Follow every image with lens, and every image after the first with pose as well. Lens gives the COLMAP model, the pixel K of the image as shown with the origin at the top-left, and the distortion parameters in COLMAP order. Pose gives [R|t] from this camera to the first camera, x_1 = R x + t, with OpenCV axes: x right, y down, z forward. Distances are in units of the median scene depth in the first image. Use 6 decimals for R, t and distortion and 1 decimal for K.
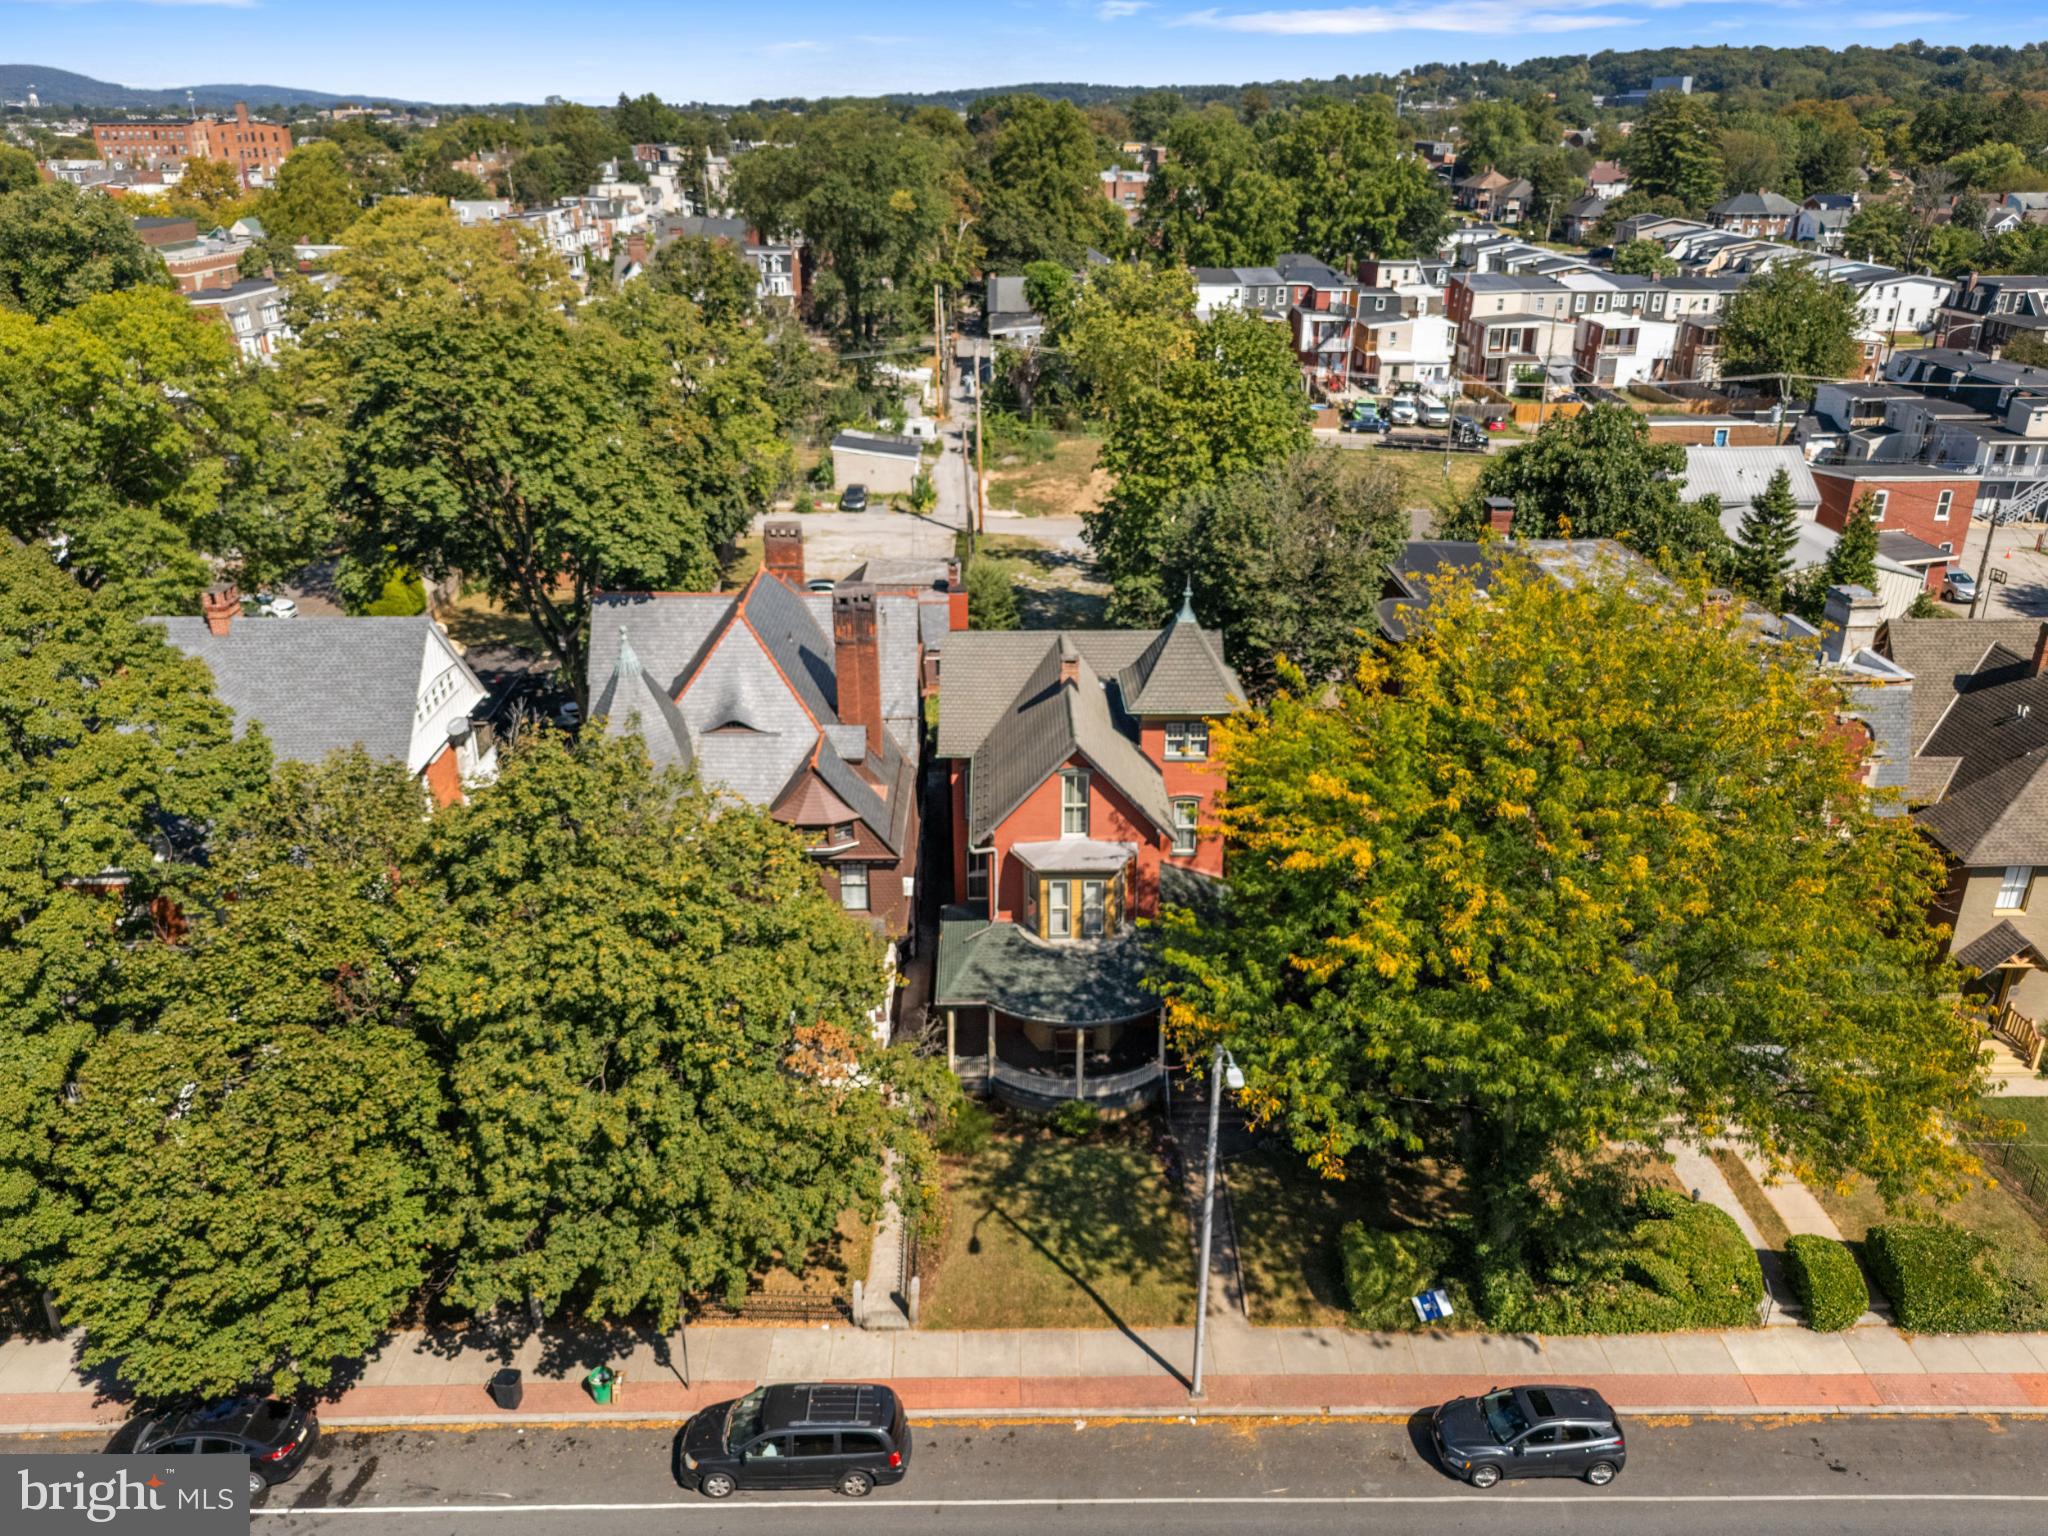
lens RADIAL K [[1489.6, 0, 1021.1], [0, 1489.6, 784.5], [0, 0, 1]] dist [0.043884, -0.044450]
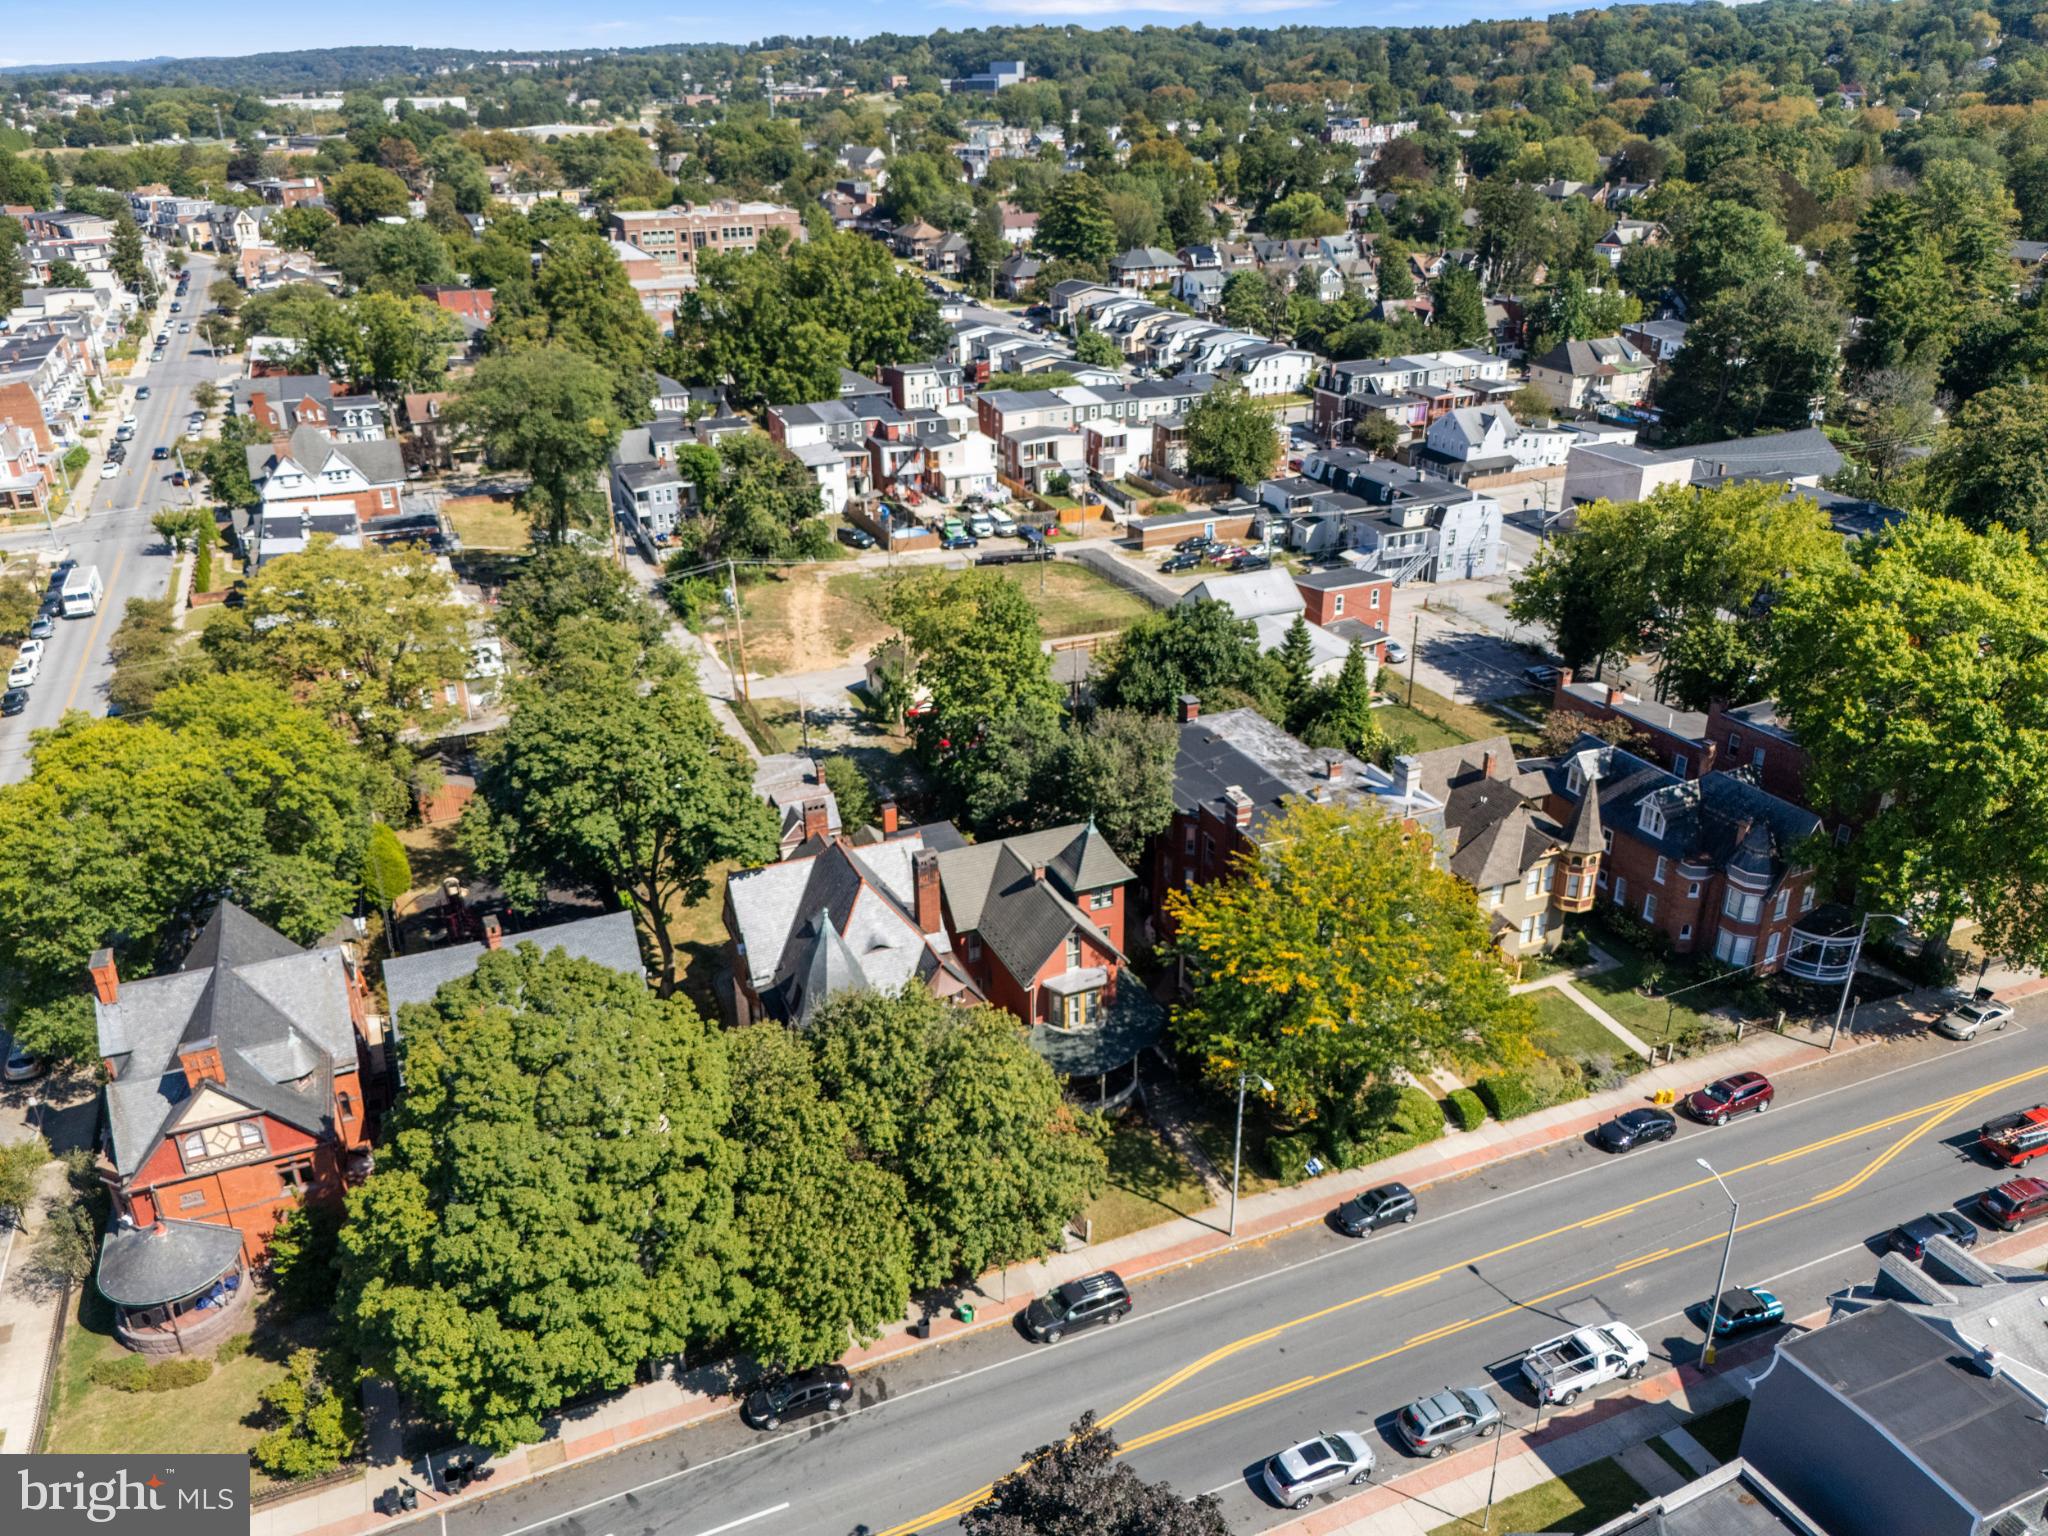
lens RADIAL K [[1527.9, 0, 1024.0], [0, 1527.9, 768.0], [0, 0, 1]] dist [0.041218, -0.011279]
pose [[0.921857, -0.166232, 0.350067, -0.188309], [0.161769, 0.985927, 0.042178, -0.088032], [-0.352152, 0.017747, 0.935775, -0.214527]]
